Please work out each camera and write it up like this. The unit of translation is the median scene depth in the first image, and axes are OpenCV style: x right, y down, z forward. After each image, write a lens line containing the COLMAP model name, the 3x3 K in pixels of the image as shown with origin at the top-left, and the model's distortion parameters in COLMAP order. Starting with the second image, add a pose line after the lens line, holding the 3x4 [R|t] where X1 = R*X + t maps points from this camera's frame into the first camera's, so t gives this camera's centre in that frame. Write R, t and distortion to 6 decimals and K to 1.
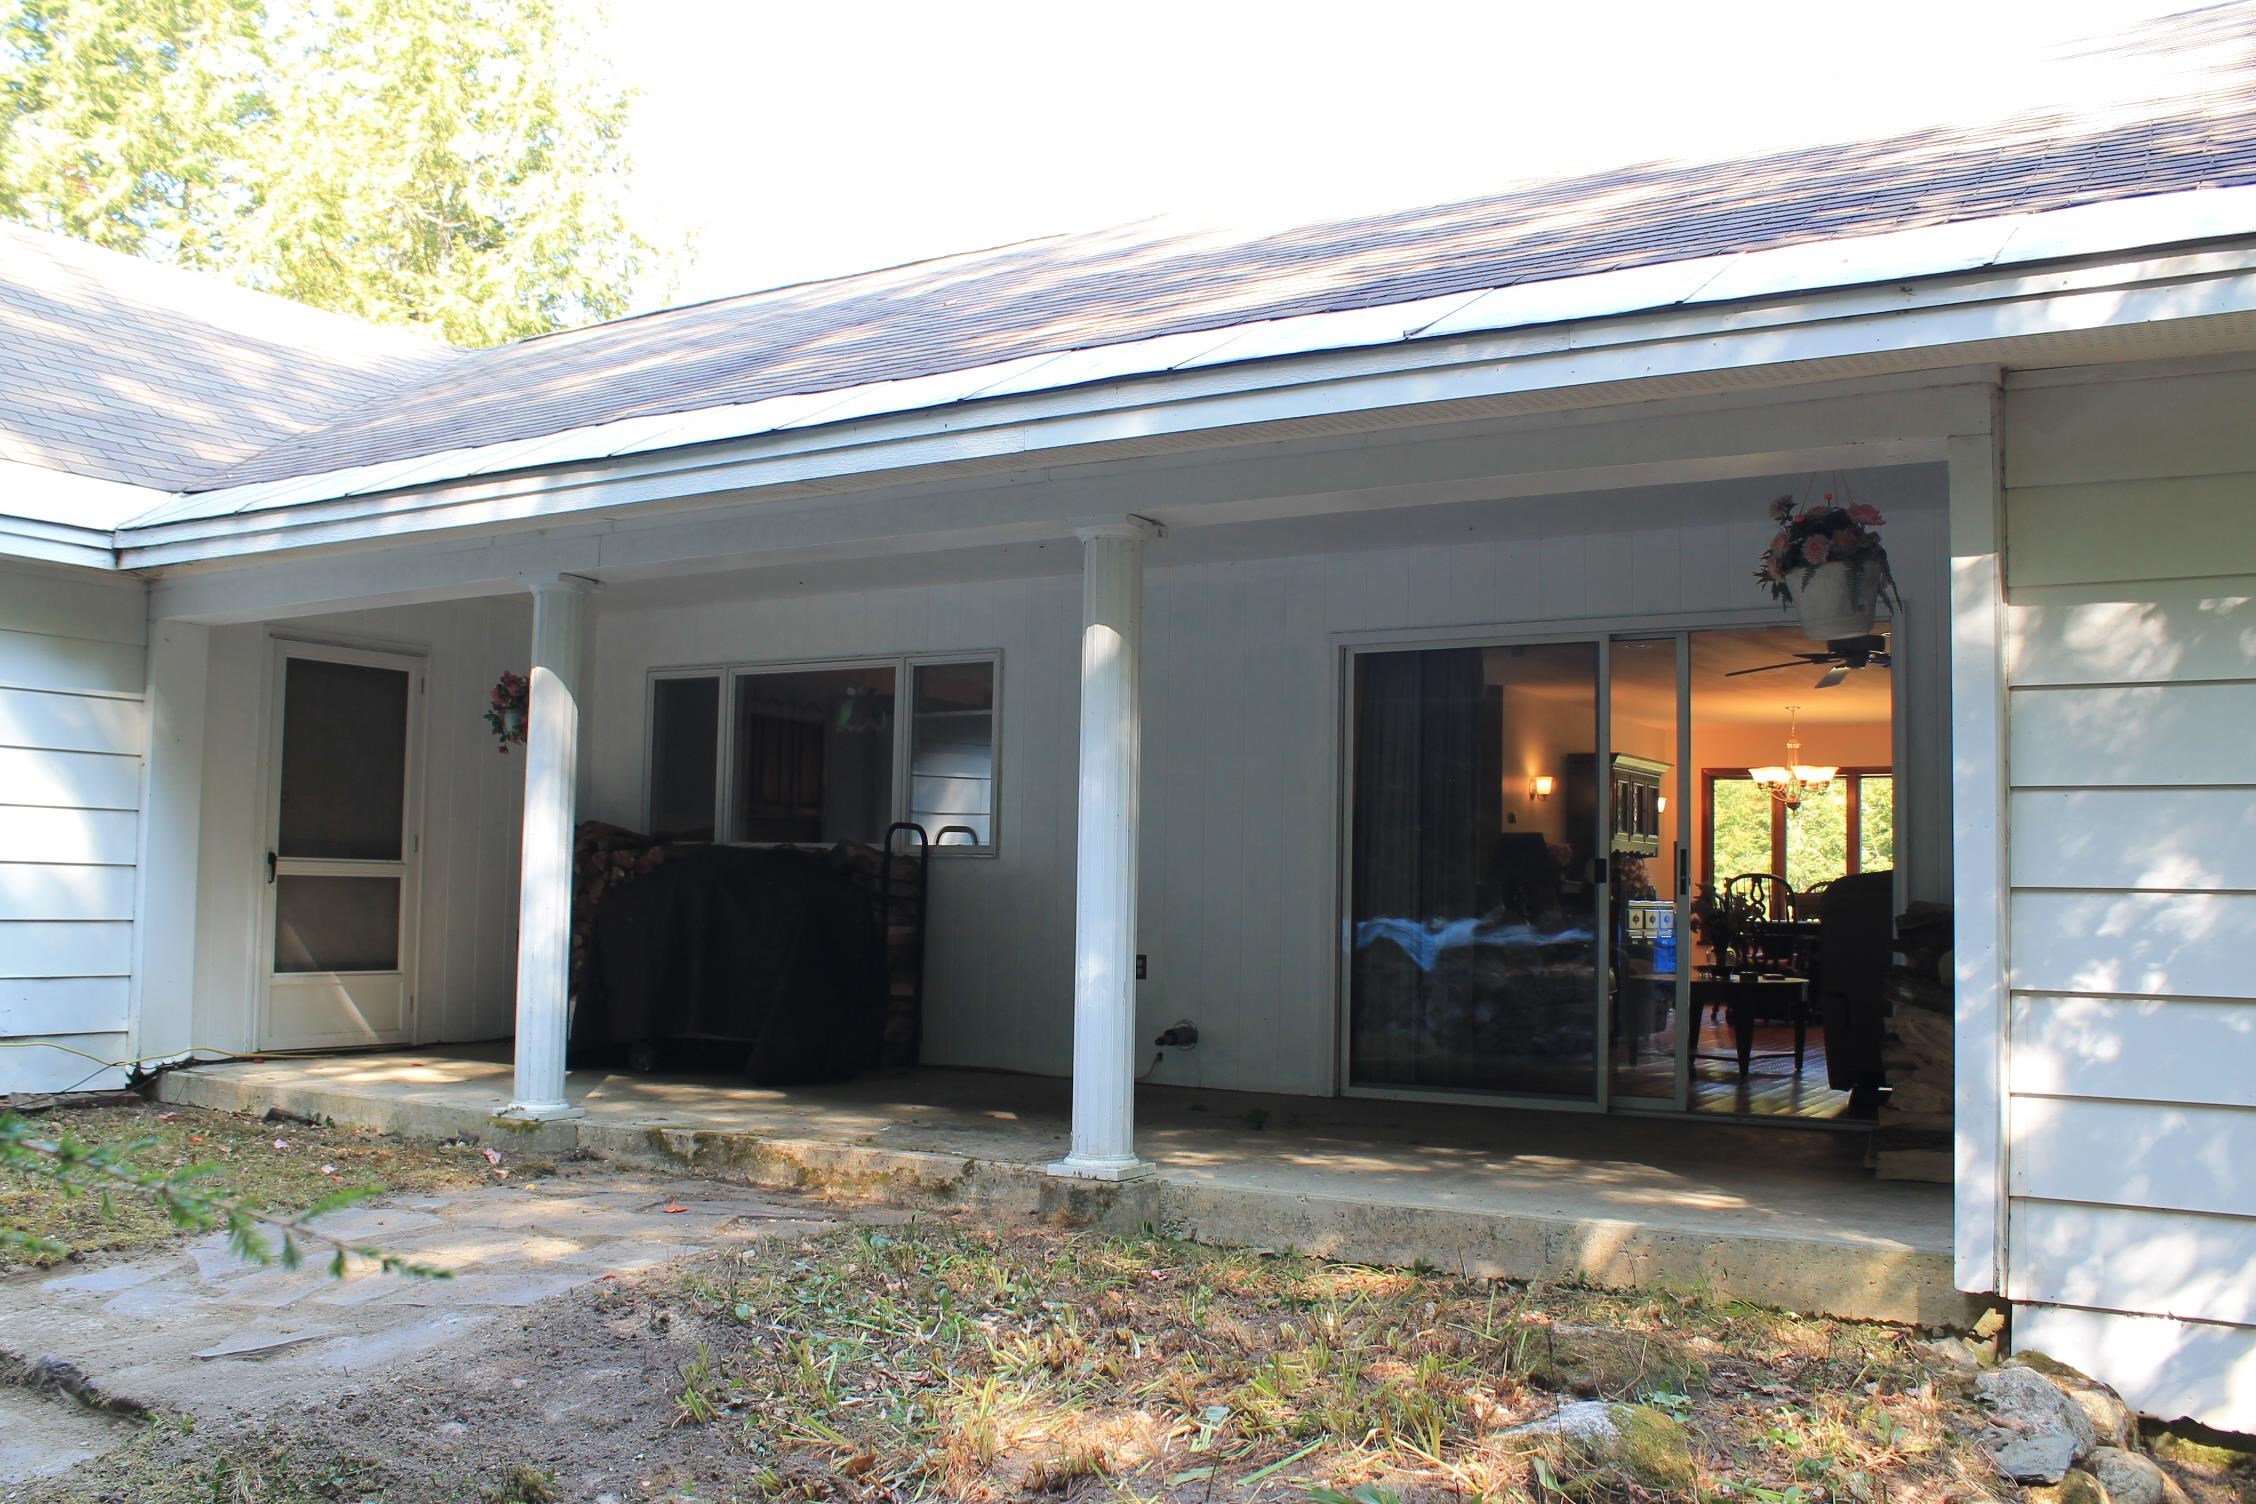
lens RADIAL K [[1885.5, 0, 1128.0], [0, 1885.5, 752.0], [0, 0, 1]] dist [-0.003926, -0.000946]
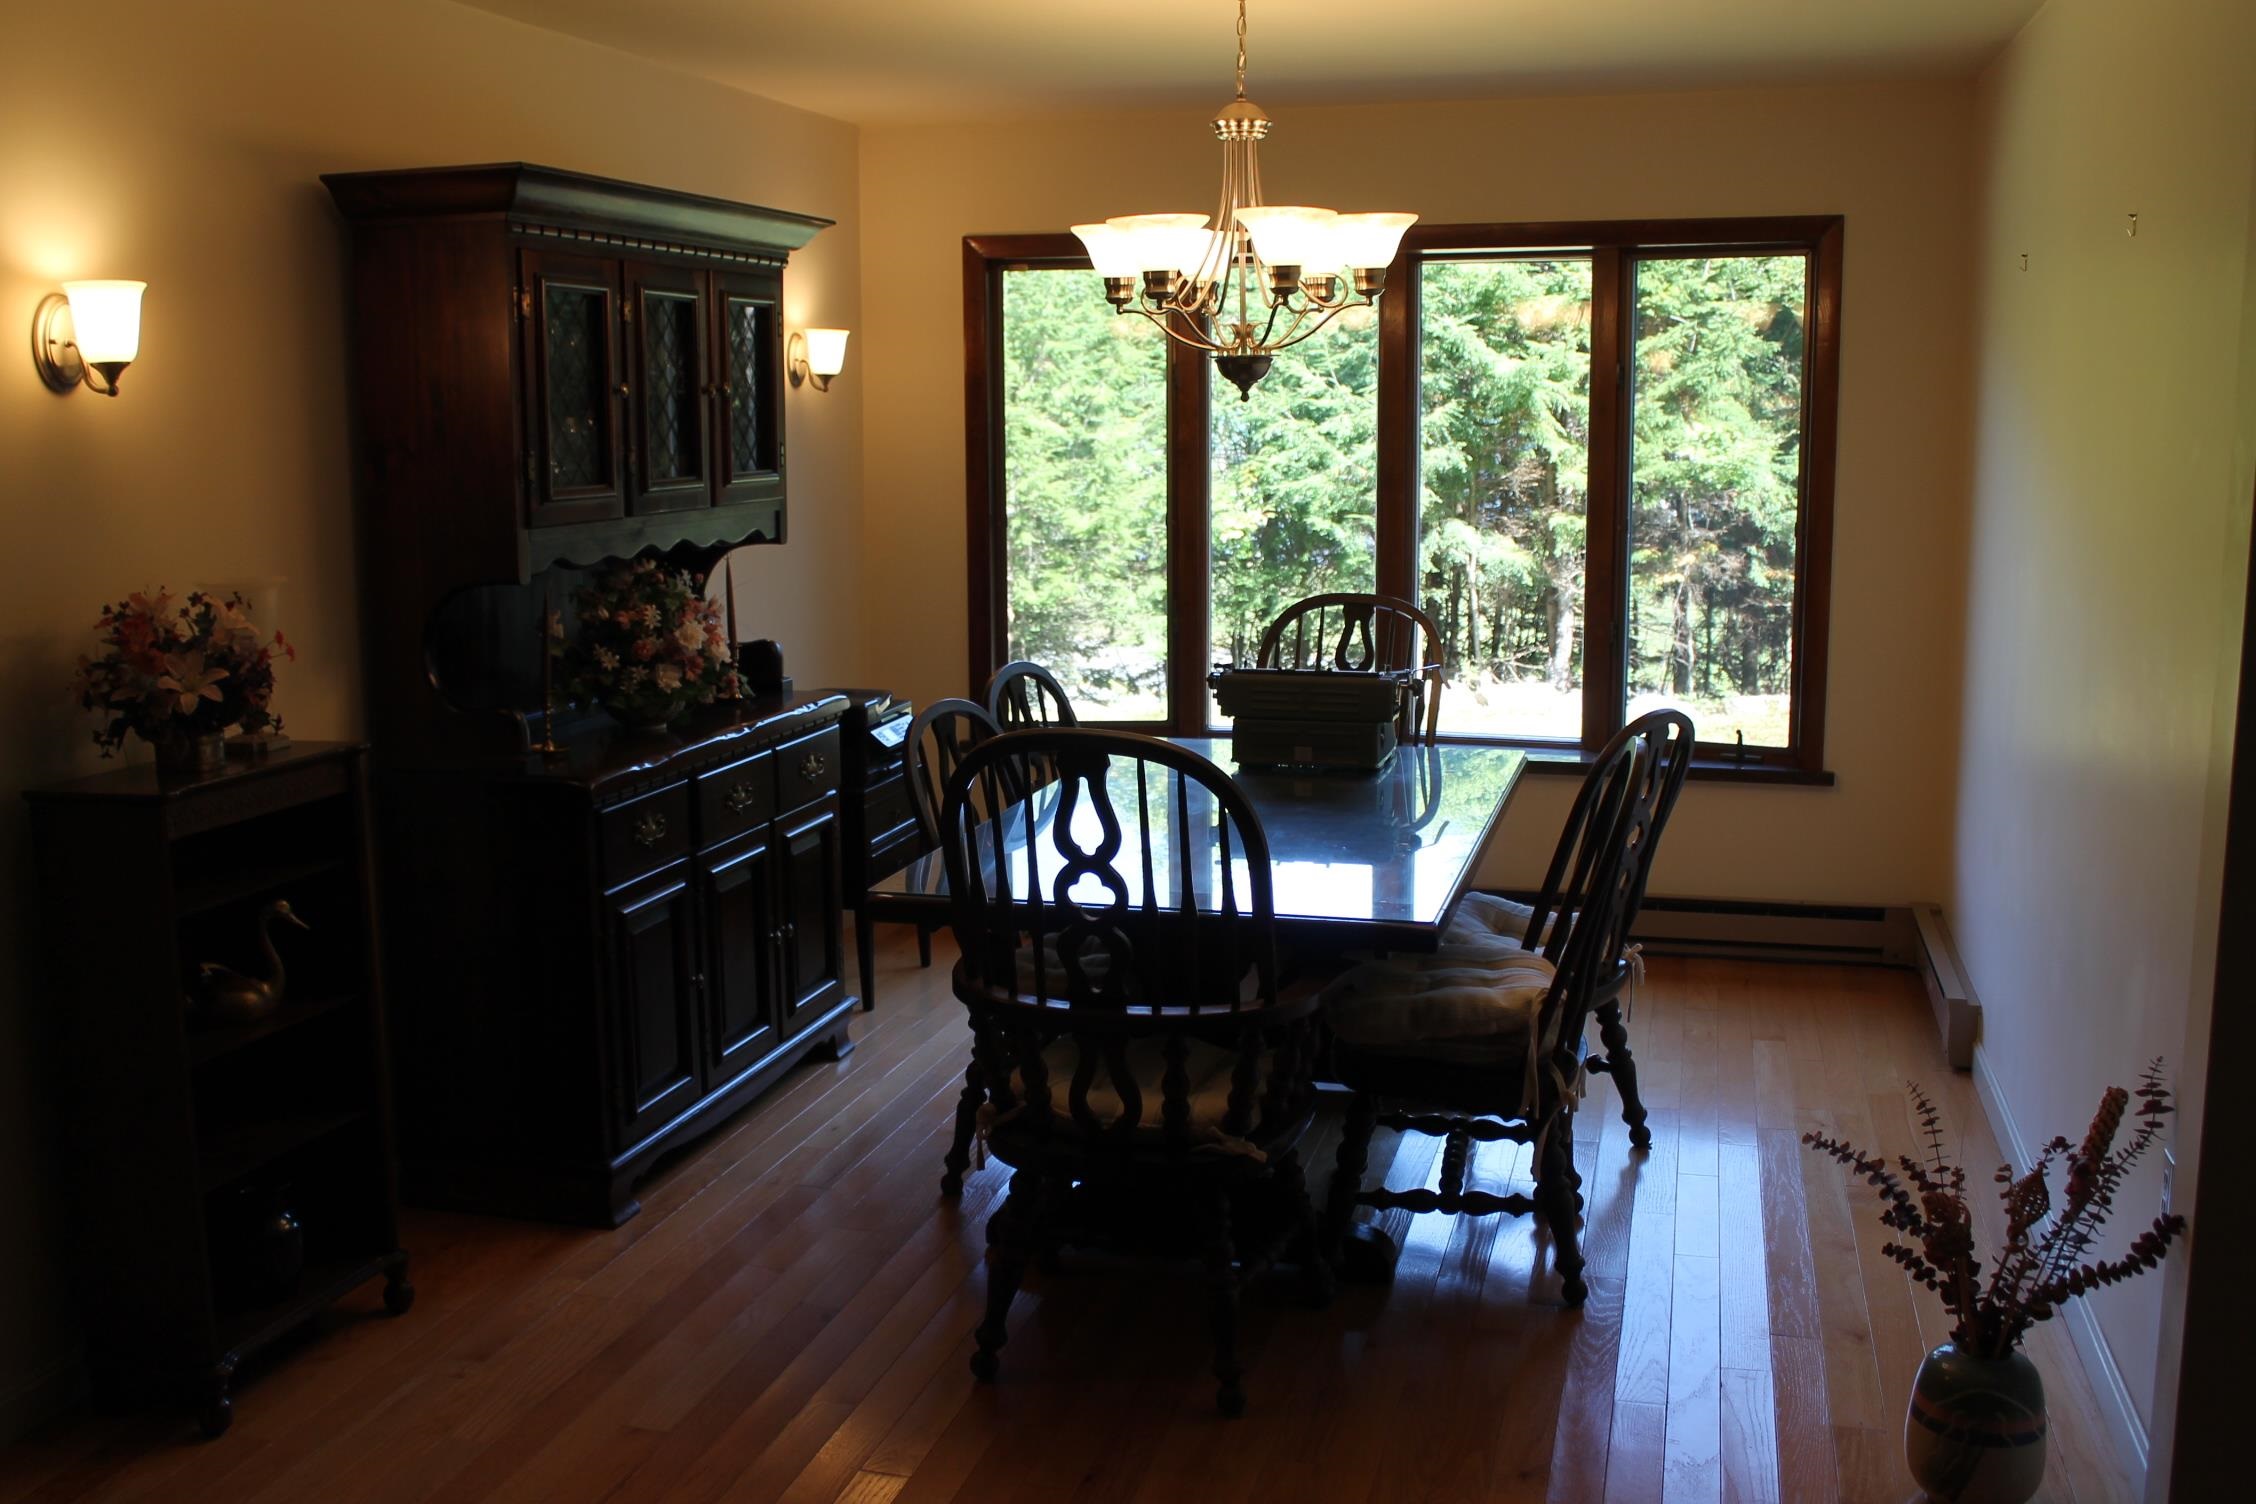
lens RADIAL K [[2155.1, 0, 1128.0], [0, 2155.1, 752.0], [0, 0, 1]] dist [-0.001193, -0.000276]
pose [[0.954710, -0.079518, 0.286714, 0.249255], [0.012108, 0.973210, 0.229598, 0.011710], [-0.297290, -0.215728, 0.930097, 0.718000]]
